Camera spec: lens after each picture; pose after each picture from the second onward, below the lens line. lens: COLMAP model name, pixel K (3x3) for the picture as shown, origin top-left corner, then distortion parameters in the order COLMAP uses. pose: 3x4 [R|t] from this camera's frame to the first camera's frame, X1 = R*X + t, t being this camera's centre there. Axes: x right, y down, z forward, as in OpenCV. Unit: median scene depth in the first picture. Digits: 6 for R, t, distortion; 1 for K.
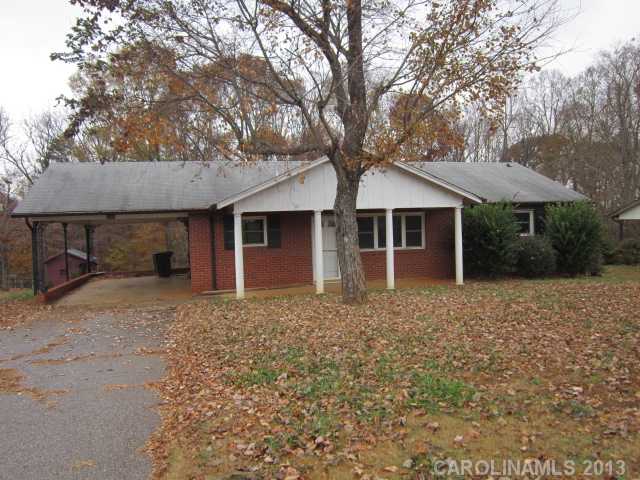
lens RADIAL K [[514.6, 0, 320.0], [0, 514.6, 240.0], [0, 0, 1]] dist [-0.038226, -0.002944]
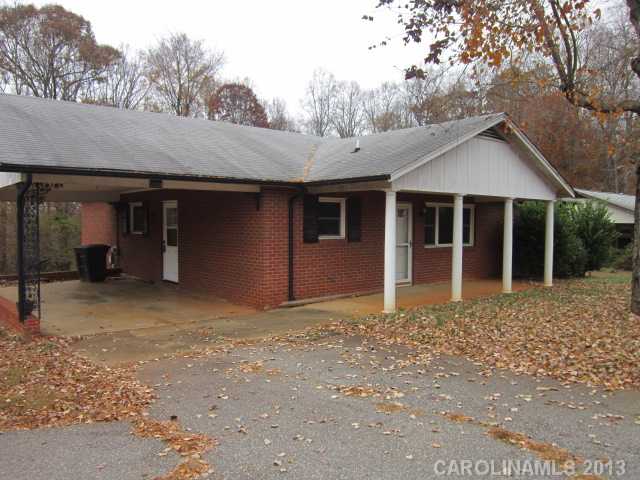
lens RADIAL K [[514.6, 0, 320.0], [0, 514.6, 240.0], [0, 0, 1]] dist [-0.038226, -0.002944]
pose [[0.902105, 0.020242, 0.431041, -0.447703], [-0.021405, 0.999769, -0.002151, 0.015598], [-0.430985, -0.007286, 0.902330, 0.337313]]
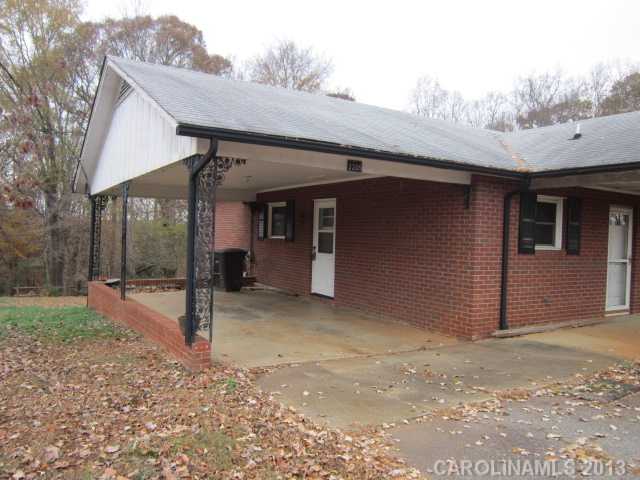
lens RADIAL K [[514.6, 0, 320.0], [0, 514.6, 240.0], [0, 0, 1]] dist [-0.038226, -0.002944]
pose [[0.958378, 0.060685, 0.278979, -0.508658], [-0.055870, 0.998120, -0.025184, 0.028995], [-0.279983, 0.008550, 0.959967, 0.521076]]
